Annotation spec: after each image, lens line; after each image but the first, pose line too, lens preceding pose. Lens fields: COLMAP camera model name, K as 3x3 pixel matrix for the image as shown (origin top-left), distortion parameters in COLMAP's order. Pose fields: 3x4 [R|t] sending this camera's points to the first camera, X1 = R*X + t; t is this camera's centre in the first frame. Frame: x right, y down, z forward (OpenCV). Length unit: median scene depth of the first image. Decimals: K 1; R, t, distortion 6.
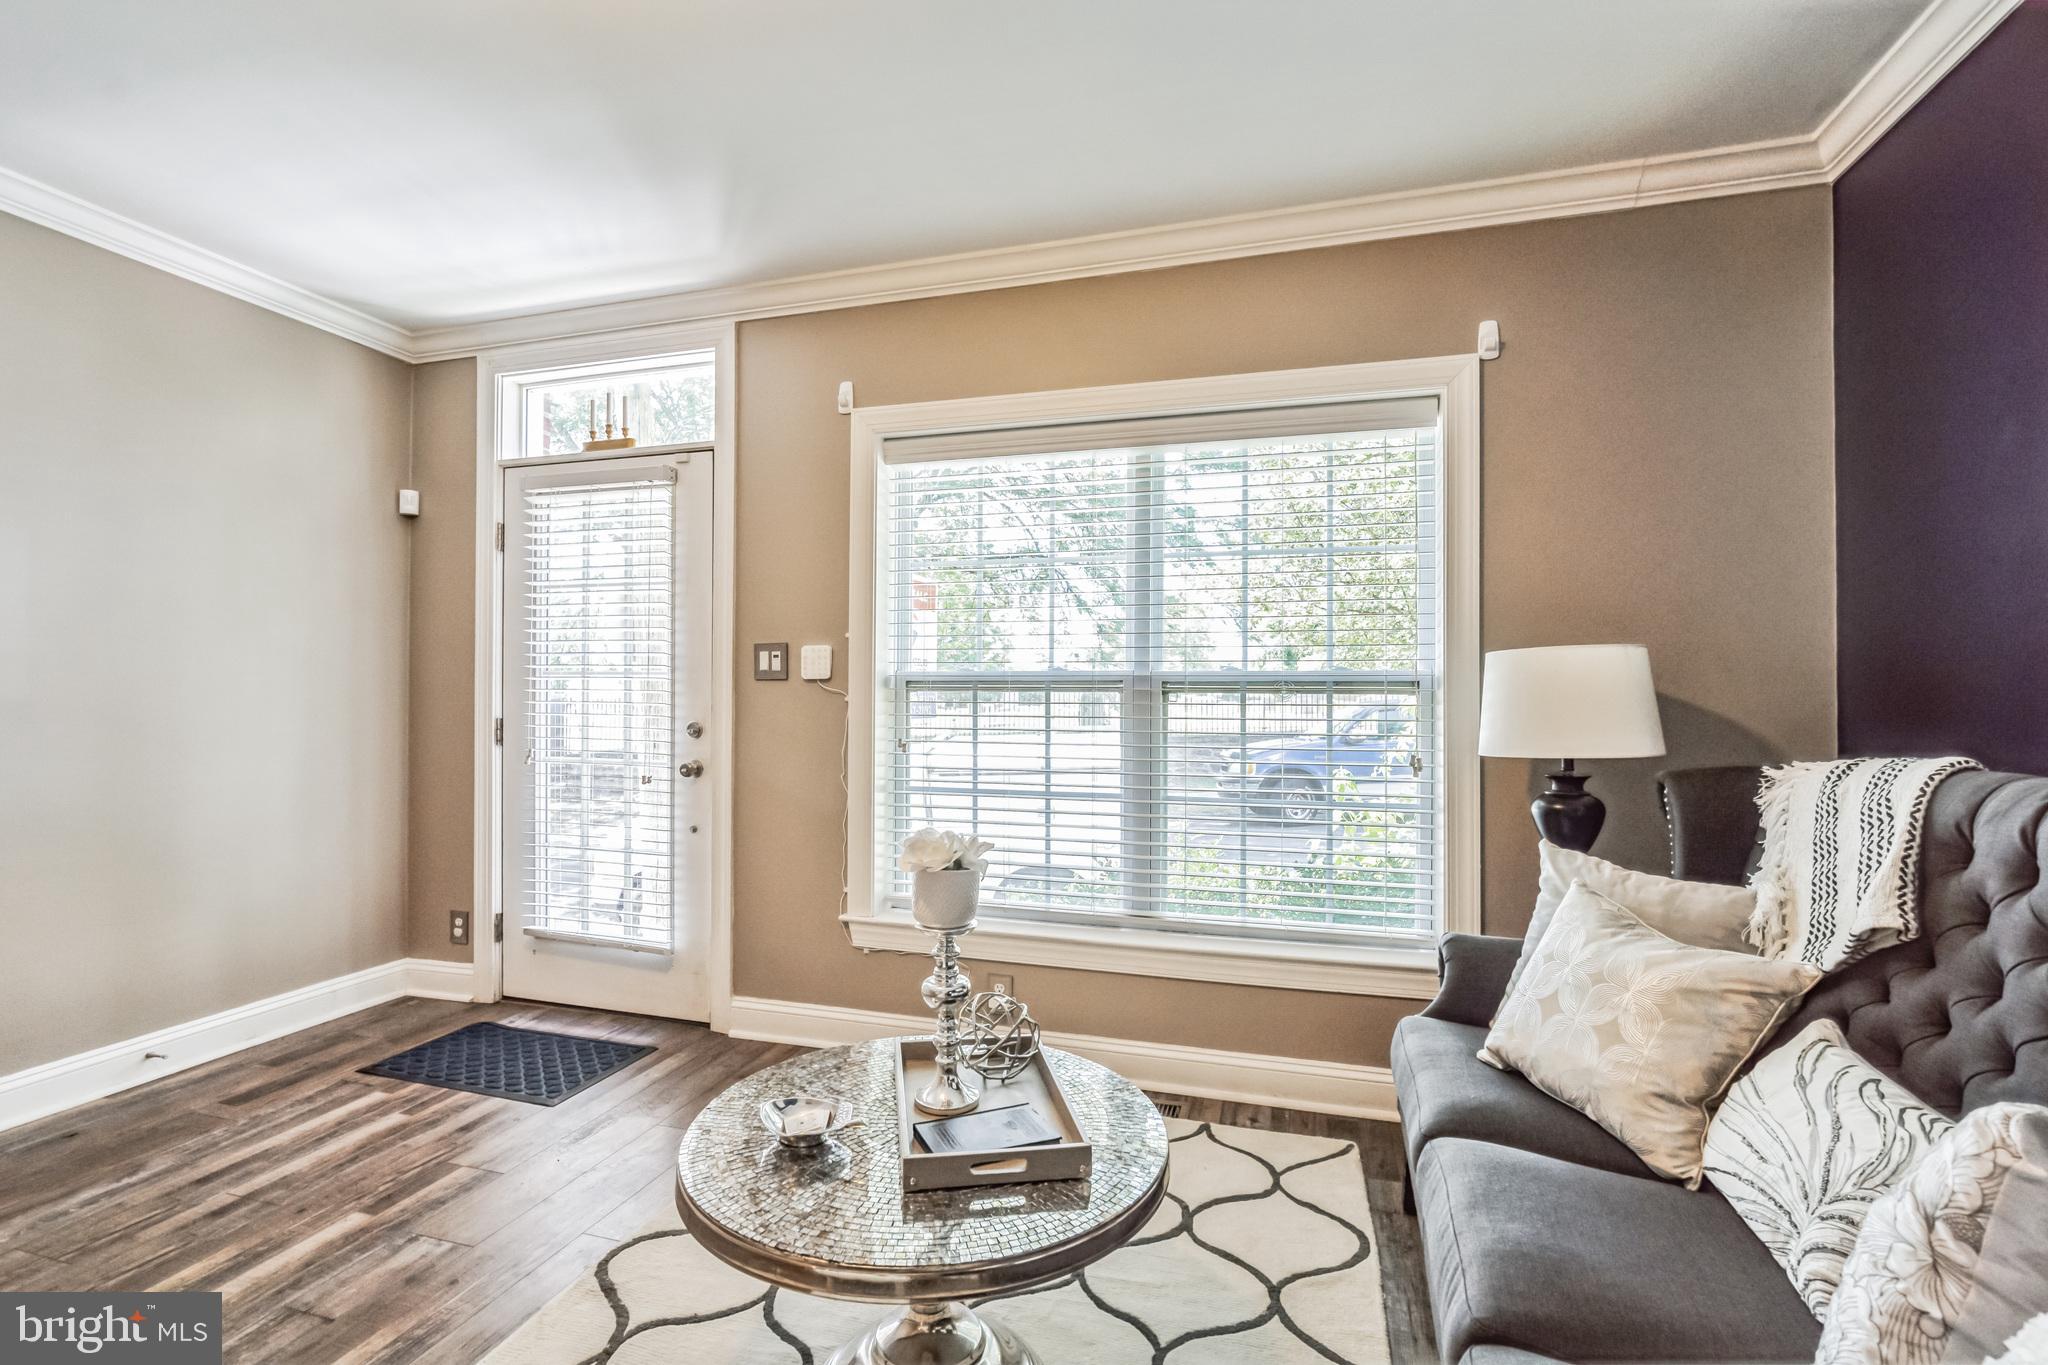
lens RADIAL K [[903.7, 0, 1004.7], [0, 903.7, 684.2], [0, 0, 1]] dist [-0.004356, 0.001545]
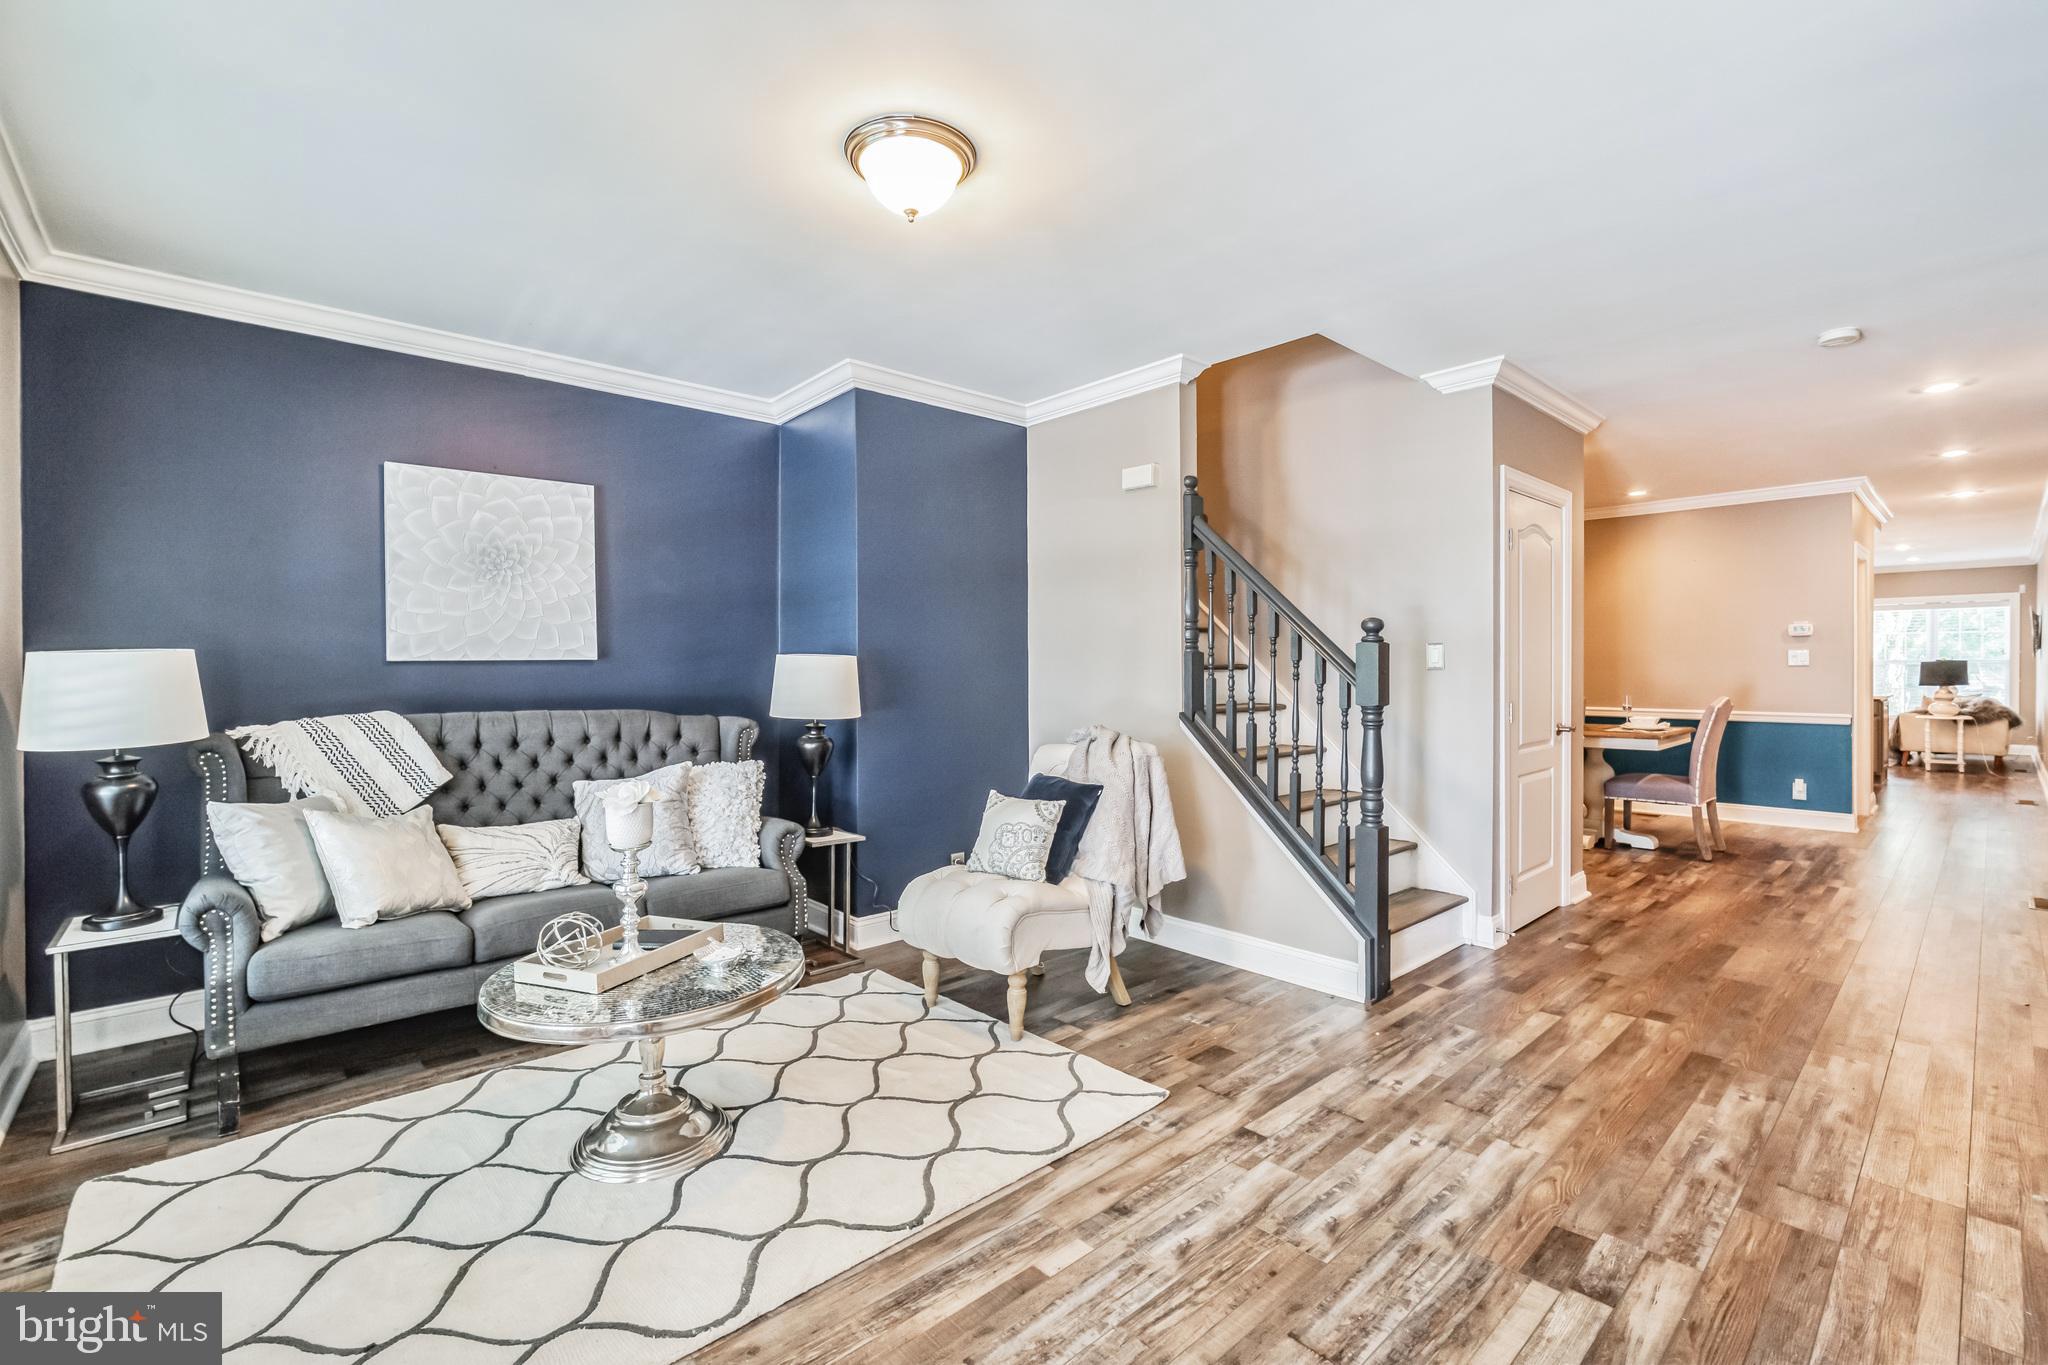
lens RADIAL K [[903.7, 0, 1014.0], [0, 903.7, 667.2], [0, 0, 1]] dist [-0.004356, 0.001545]
pose [[-0.856179, -0.011457, 0.516552, -0.685802], [-0.010789, 0.999933, 0.004296, -0.024588], [-0.516566, -0.001895, -0.856245, 0.993837]]
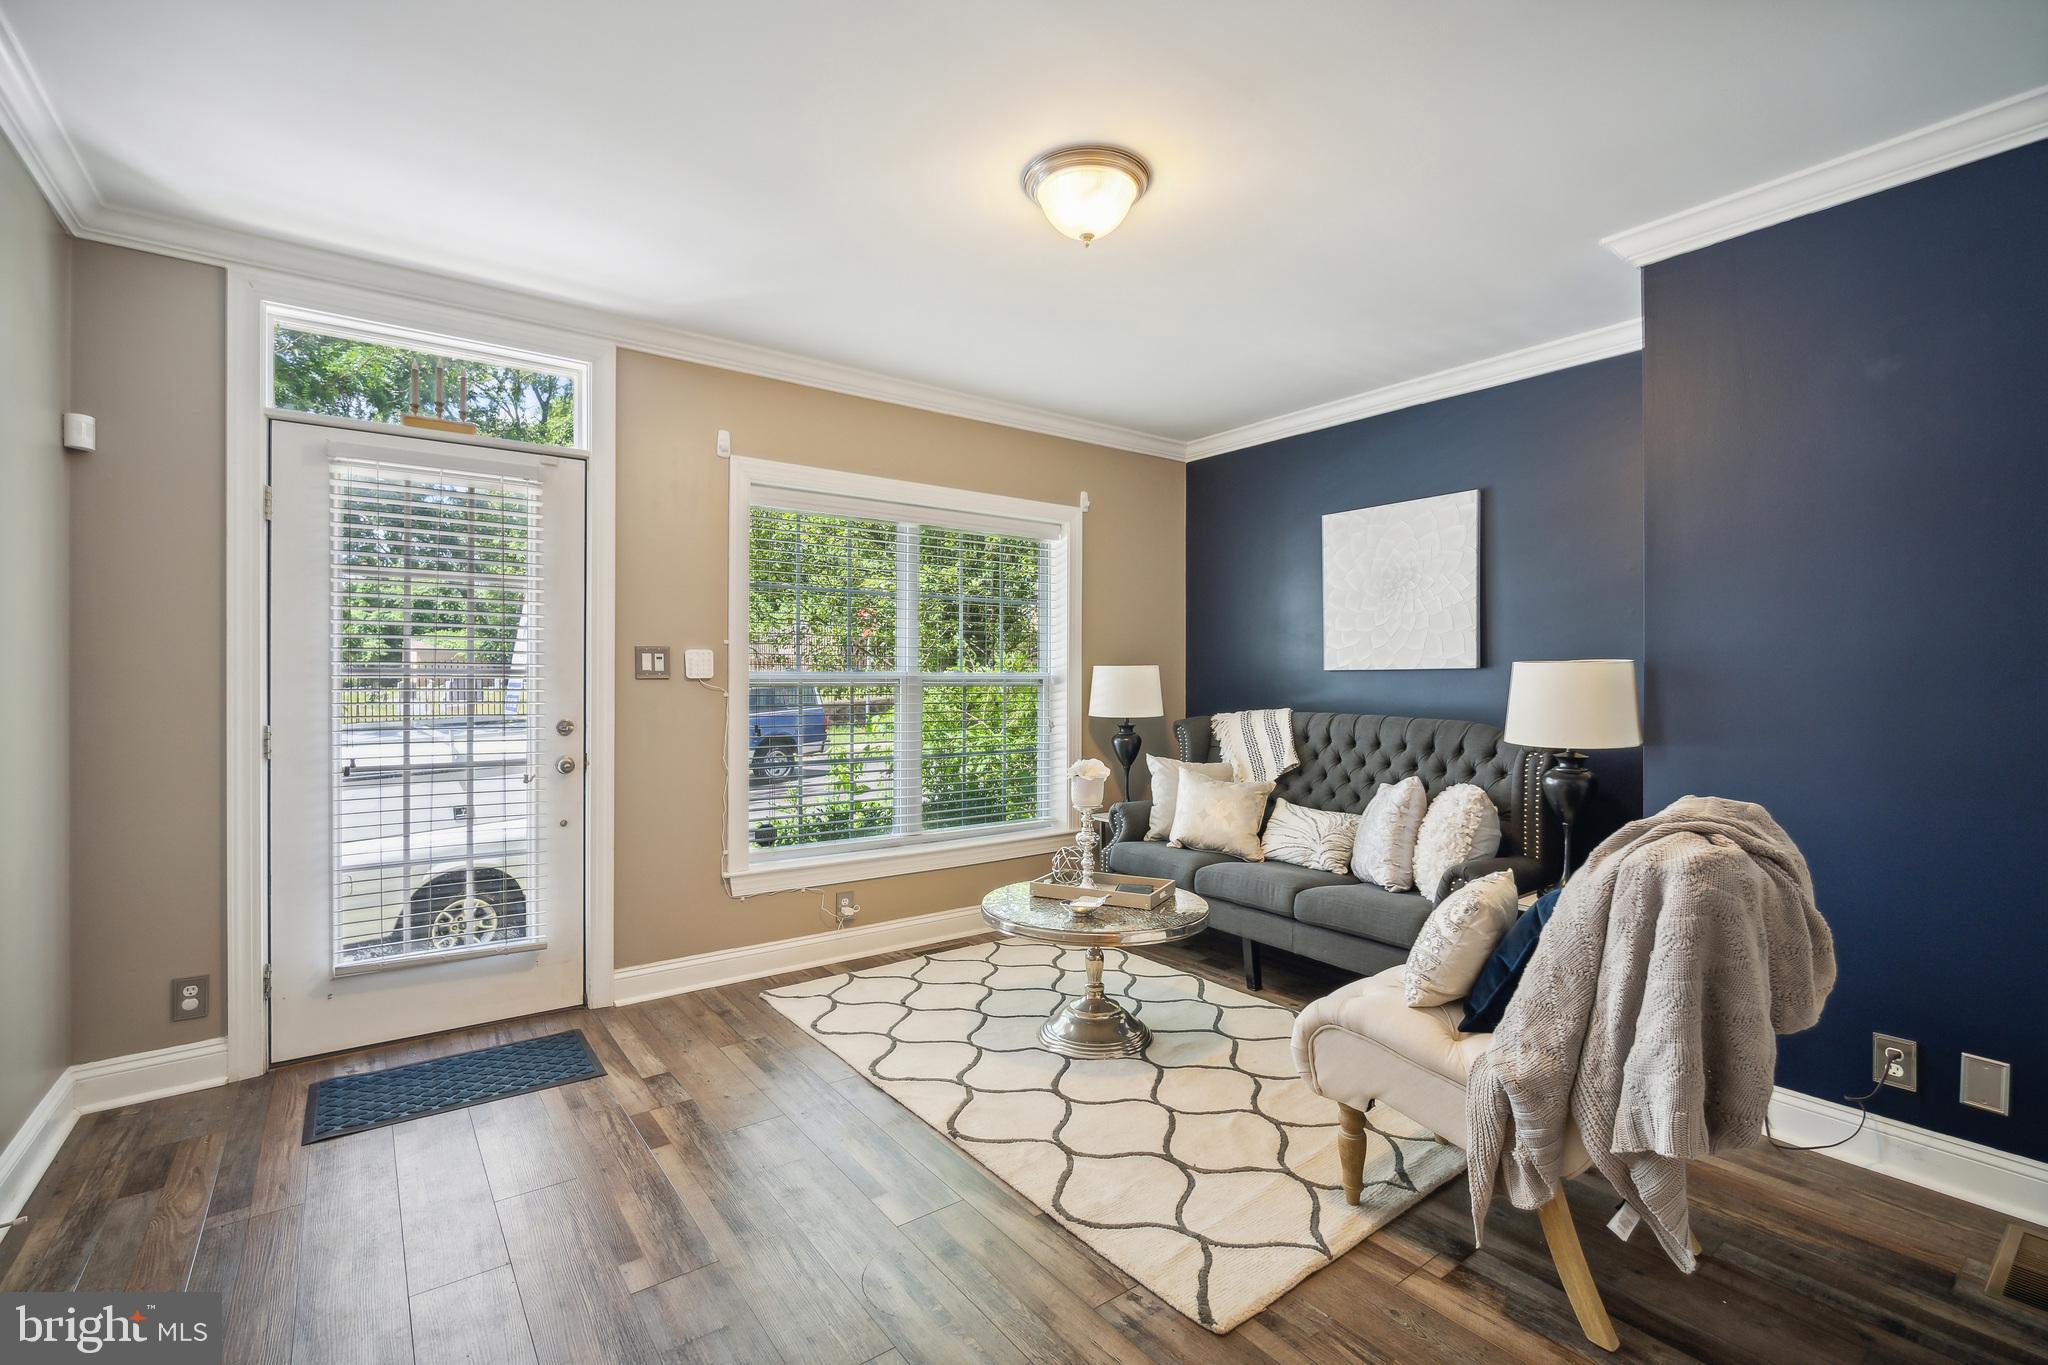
lens RADIAL K [[903.7, 0, 1020.3], [0, 903.7, 684.8], [0, 0, 1]] dist [-0.004356, 0.001545]
pose [[0.597212, -0.008762, 0.802035, -0.878446], [-0.005550, 0.999871, 0.015056, -0.017004], [-0.802064, -0.013443, 0.597087, -0.035431]]
